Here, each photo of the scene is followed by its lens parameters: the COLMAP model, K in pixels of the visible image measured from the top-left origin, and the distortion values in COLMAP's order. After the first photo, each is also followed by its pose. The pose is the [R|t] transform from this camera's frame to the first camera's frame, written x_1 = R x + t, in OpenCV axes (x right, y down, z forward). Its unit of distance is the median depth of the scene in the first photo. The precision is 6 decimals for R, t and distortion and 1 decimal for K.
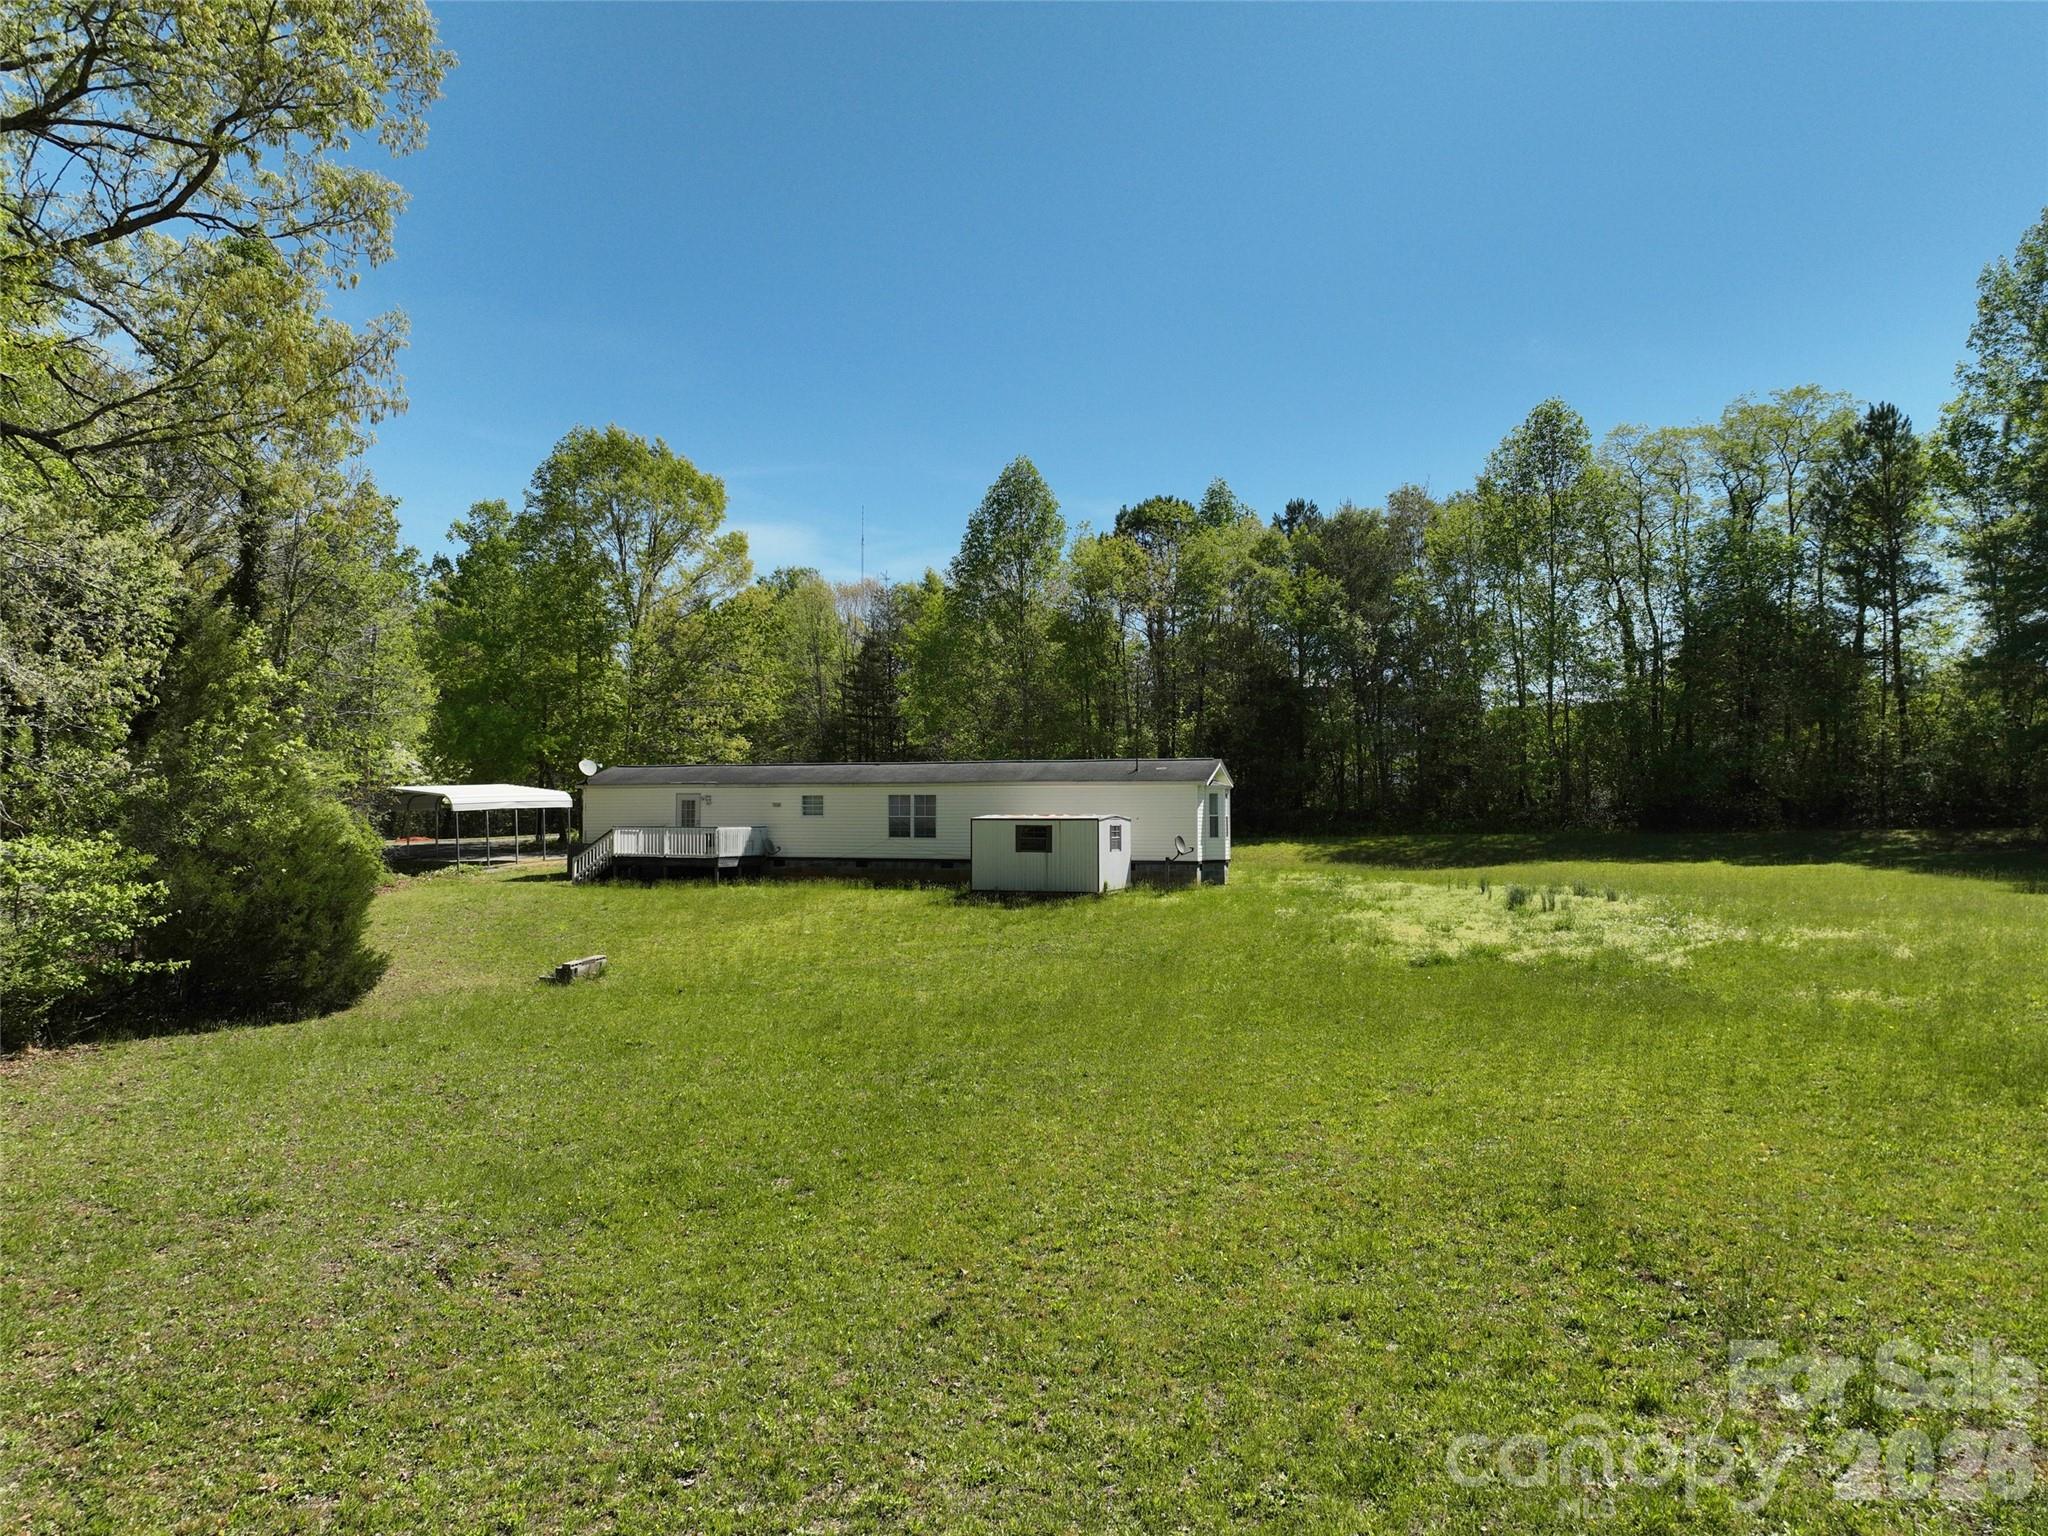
lens RADIAL K [[1445.2, 0, 1024.8], [0, 1445.2, 756.0], [0, 0, 1]] dist [0.009462, 0.008969]
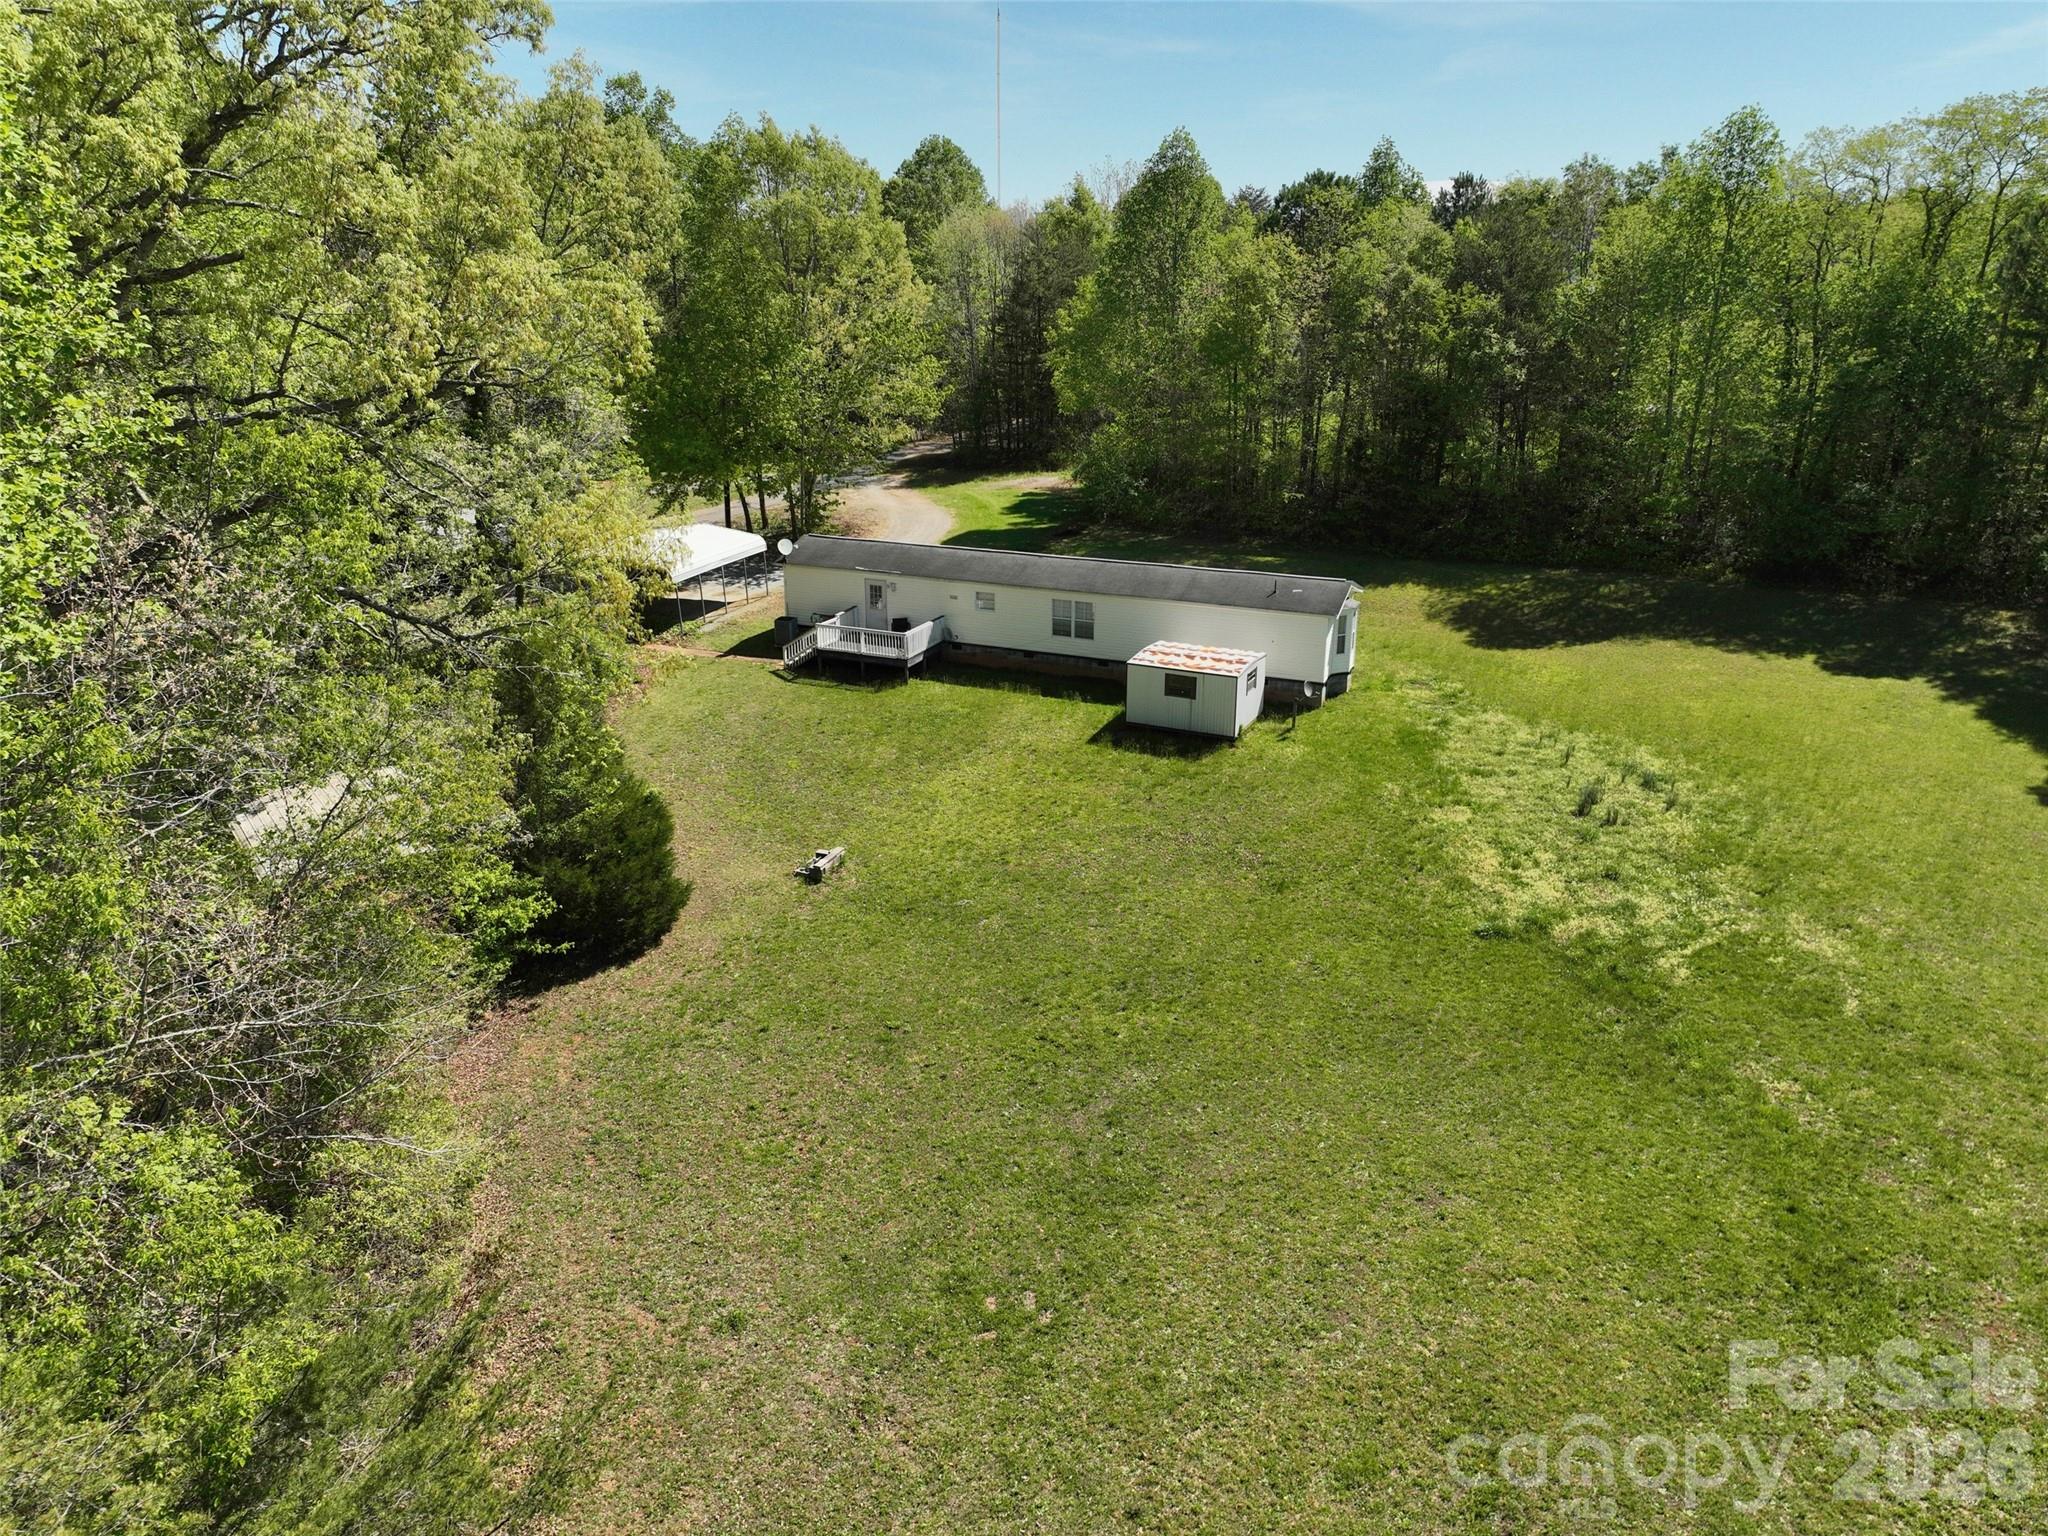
lens RADIAL K [[1445.2, 0, 1024.8], [0, 1445.2, 756.0], [0, 0, 1]] dist [0.009462, 0.008969]
pose [[0.995759, 0.030939, -0.086640, -0.013223], [0.002314, 0.933033, 0.359784, -0.253874], [0.091969, -0.358458, 0.929004, -0.093414]]
